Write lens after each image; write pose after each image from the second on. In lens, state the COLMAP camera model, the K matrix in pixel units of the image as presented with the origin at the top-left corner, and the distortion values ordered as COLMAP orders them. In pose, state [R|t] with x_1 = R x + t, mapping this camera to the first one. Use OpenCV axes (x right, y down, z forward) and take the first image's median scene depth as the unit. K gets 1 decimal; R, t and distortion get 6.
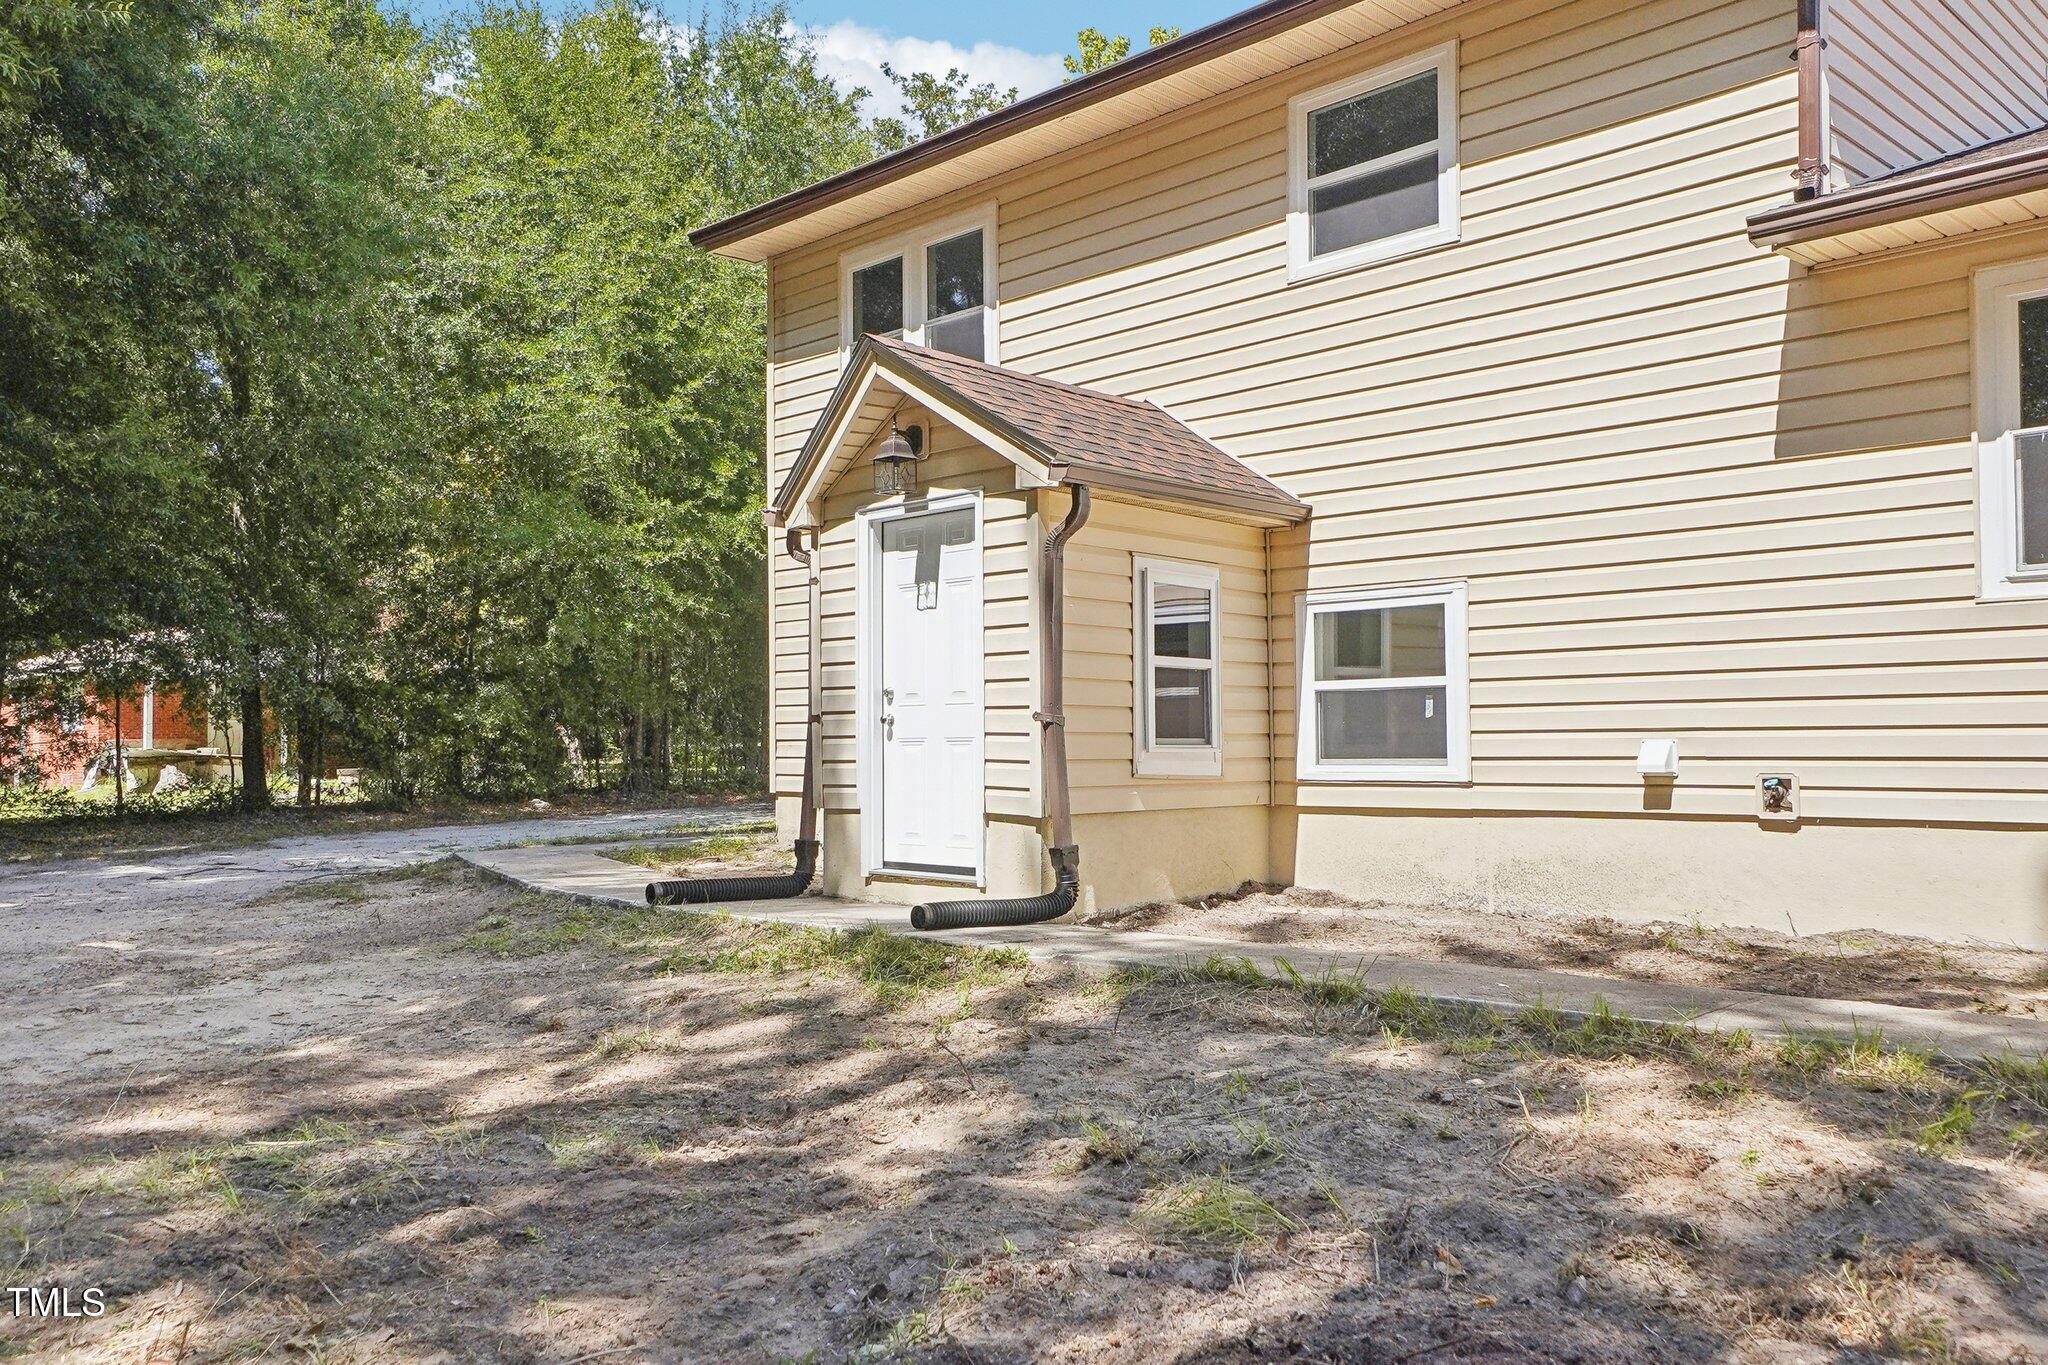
lens RADIAL K [[1612.5, 0, 1024.0], [0, 1612.5, 682.5], [0, 0, 1]] dist [0.052590, 0.004179]
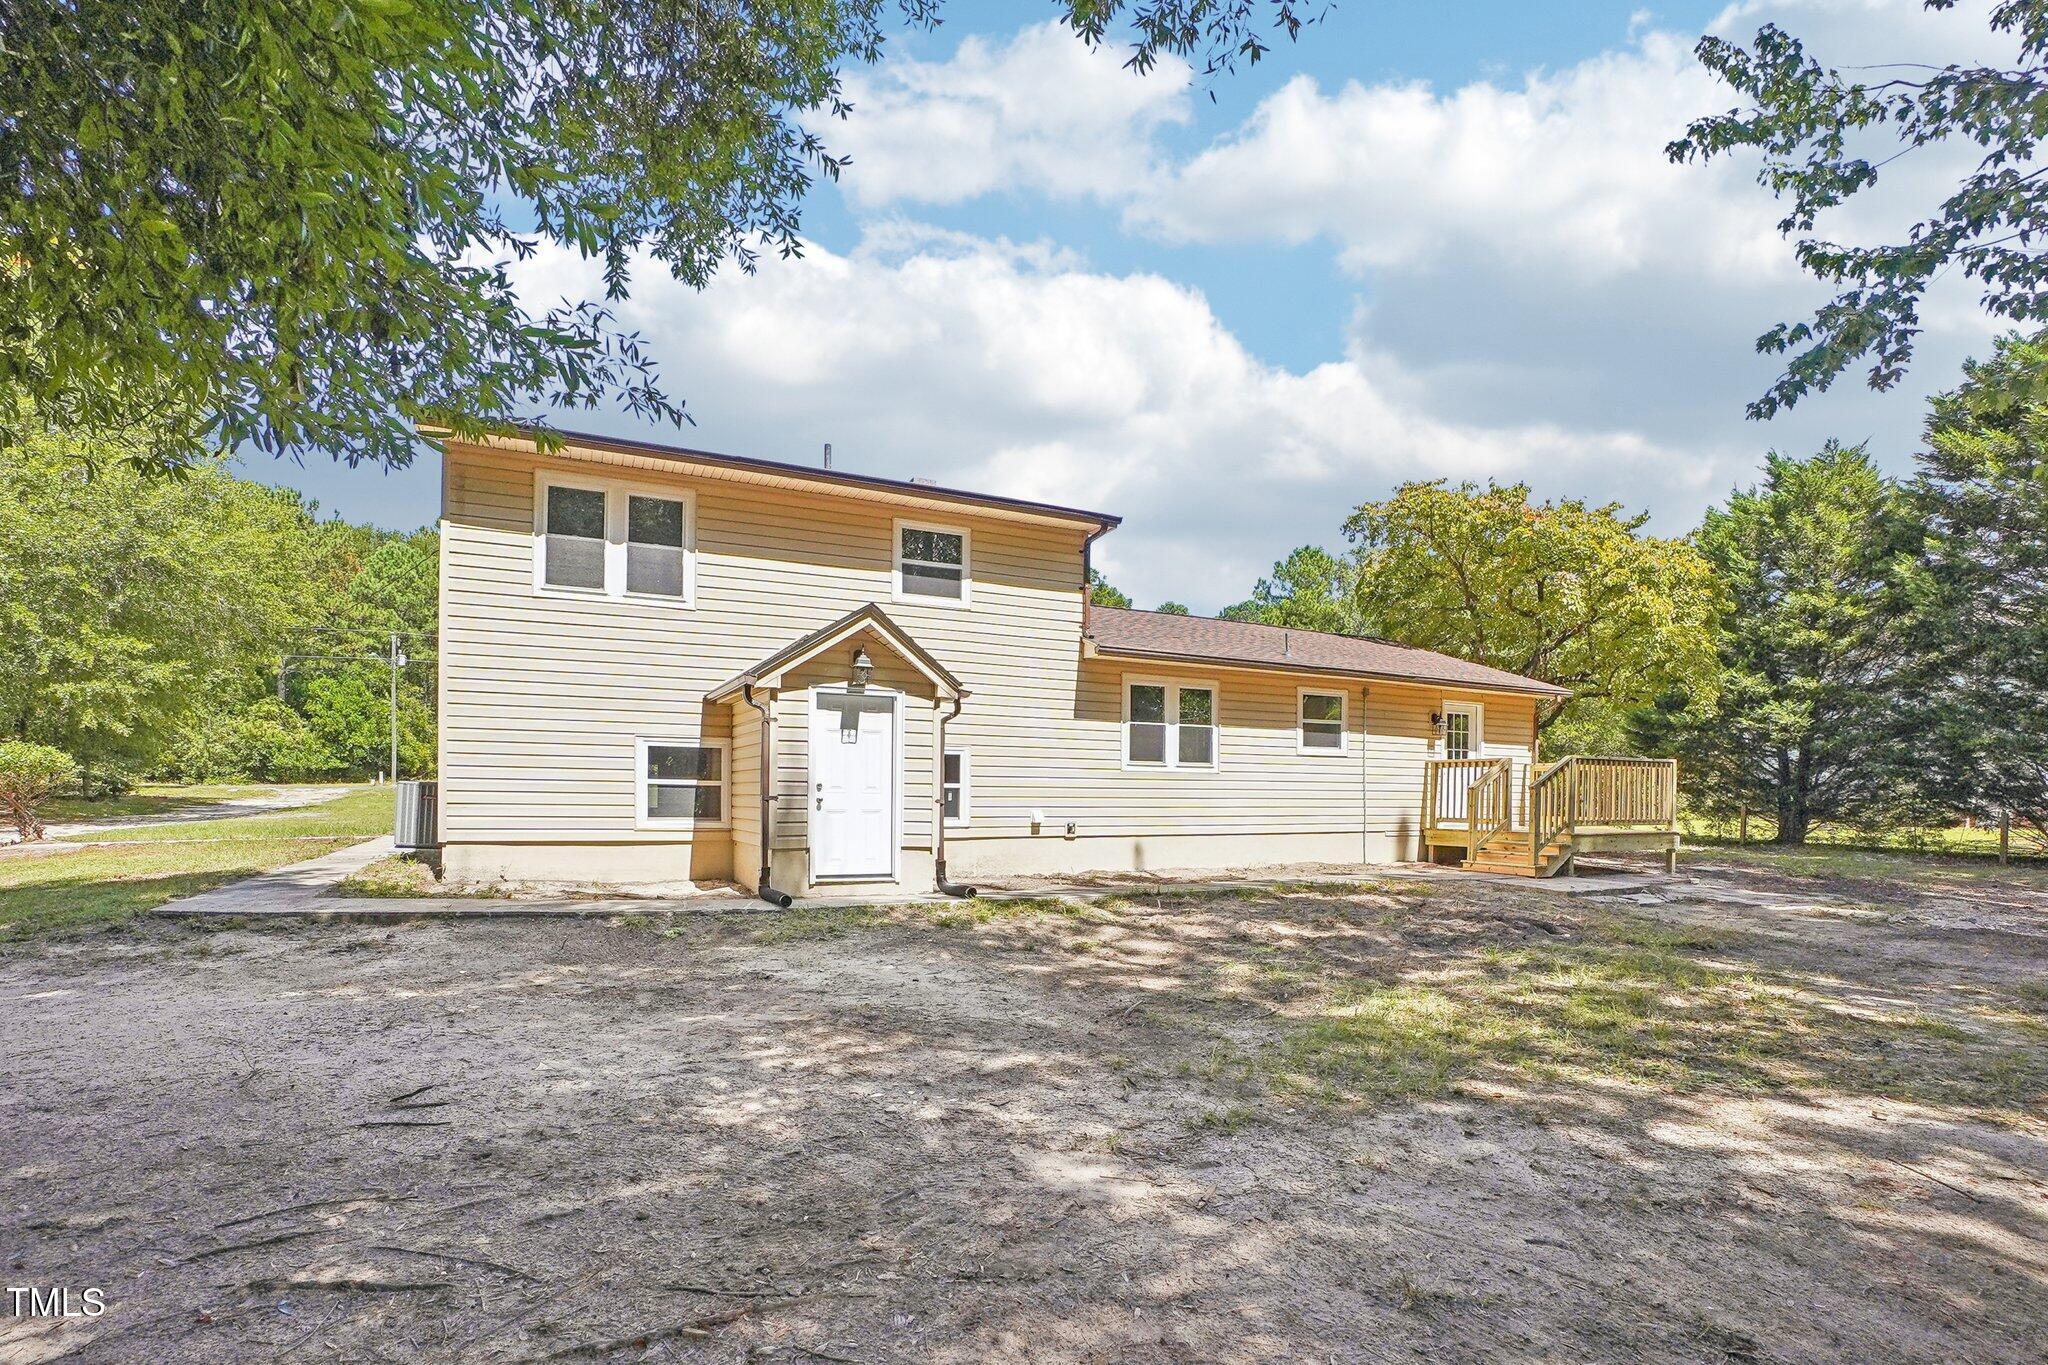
lens RADIAL K [[976.9, 0, 1029.5], [0, 976.9, 799.2], [0, 0, 1]] dist [-0.036310, 0.000198]
pose [[0.322598, 0.006925, 0.946511, -1.067406], [-0.048020, 0.998805, 0.009058, 0.000578], [-0.945317, -0.048373, 0.322545, 0.400428]]
